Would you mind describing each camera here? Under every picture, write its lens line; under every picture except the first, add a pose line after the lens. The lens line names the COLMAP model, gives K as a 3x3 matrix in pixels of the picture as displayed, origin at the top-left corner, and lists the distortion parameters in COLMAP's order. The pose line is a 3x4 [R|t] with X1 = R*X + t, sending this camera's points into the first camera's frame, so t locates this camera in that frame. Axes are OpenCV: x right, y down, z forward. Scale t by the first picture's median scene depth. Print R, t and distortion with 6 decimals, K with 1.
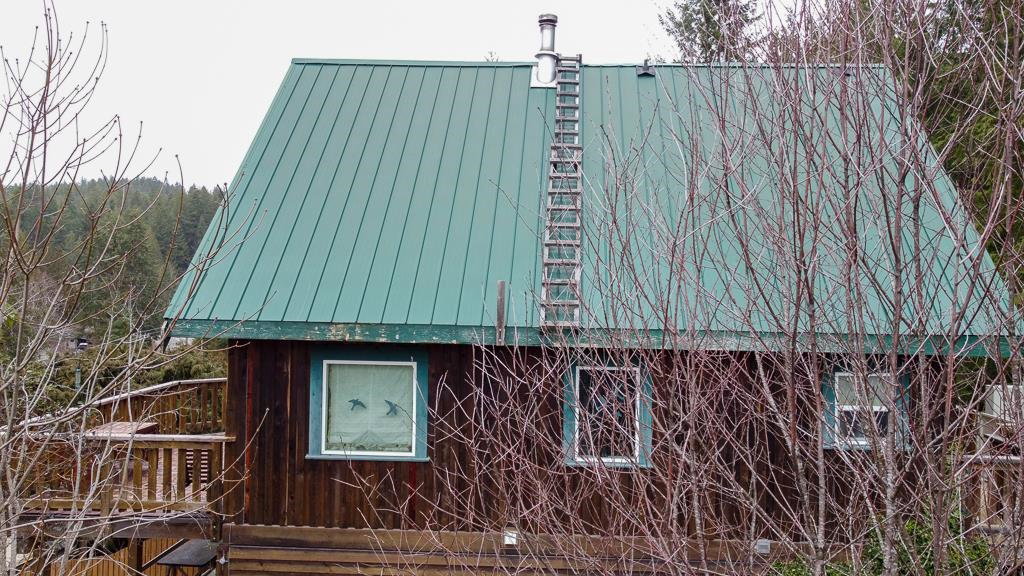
lens RADIAL K [[834.0, 0, 512.0], [0, 834.0, 268.0], [0, 0, 1]] dist [0.008687, 0.002529]
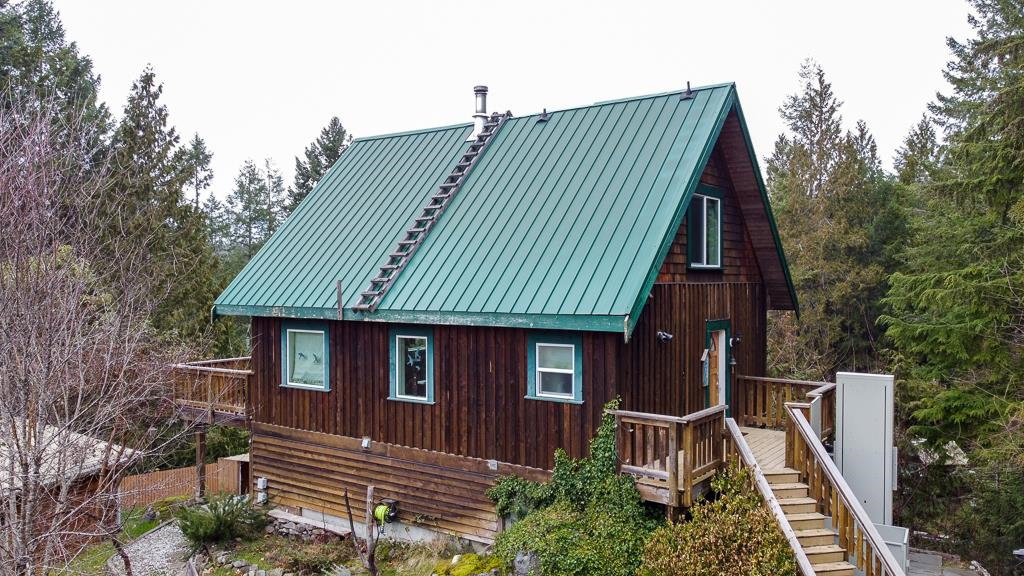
lens RADIAL K [[754.6, 0, 511.1], [0, 754.6, 294.5], [0, 0, 1]] dist [0.009589, 0.003106]
pose [[0.846400, -0.010295, -0.532449, 0.748189], [0.026760, 0.999372, 0.023216, 0.012740], [0.531876, -0.033898, 0.846144, -0.039569]]
